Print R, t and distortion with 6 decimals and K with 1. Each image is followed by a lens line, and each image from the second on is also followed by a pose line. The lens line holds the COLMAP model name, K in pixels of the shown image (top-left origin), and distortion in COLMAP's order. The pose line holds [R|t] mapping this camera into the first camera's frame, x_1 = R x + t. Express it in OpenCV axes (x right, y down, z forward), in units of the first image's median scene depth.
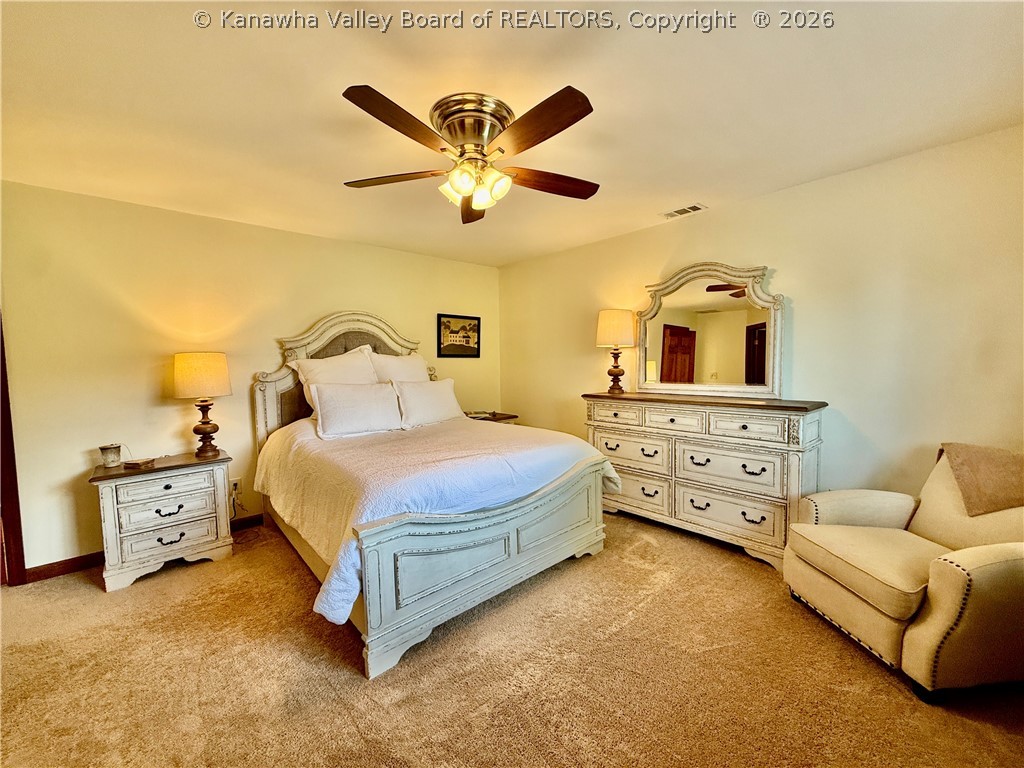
lens RADIAL K [[408.1, 0, 511.5], [0, 408.1, 388.2], [0, 0, 1]] dist [-0.001076, 0.000470]
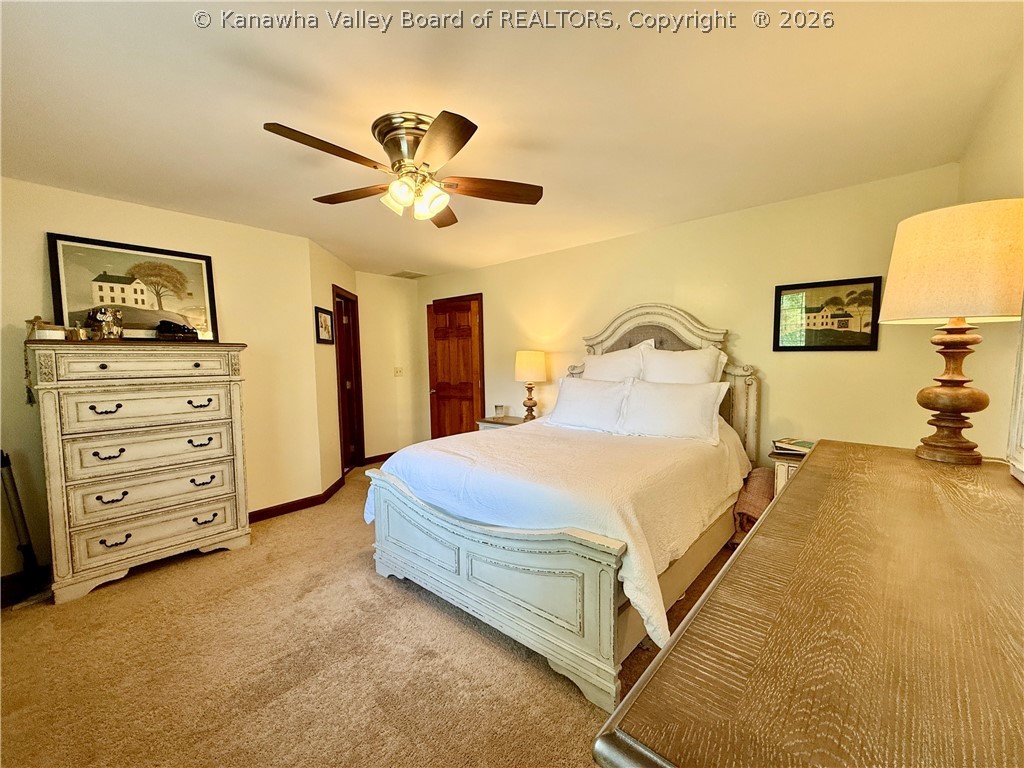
lens RADIAL K [[408.1, 0, 512.0], [0, 408.1, 383.9], [0, 0, 1]] dist [-0.001076, 0.000470]
pose [[0.121281, 0.077067, -0.989622, 0.521622], [-0.057026, 0.995876, 0.070566, -0.052522], [0.990979, 0.047876, 0.125176, 0.572511]]
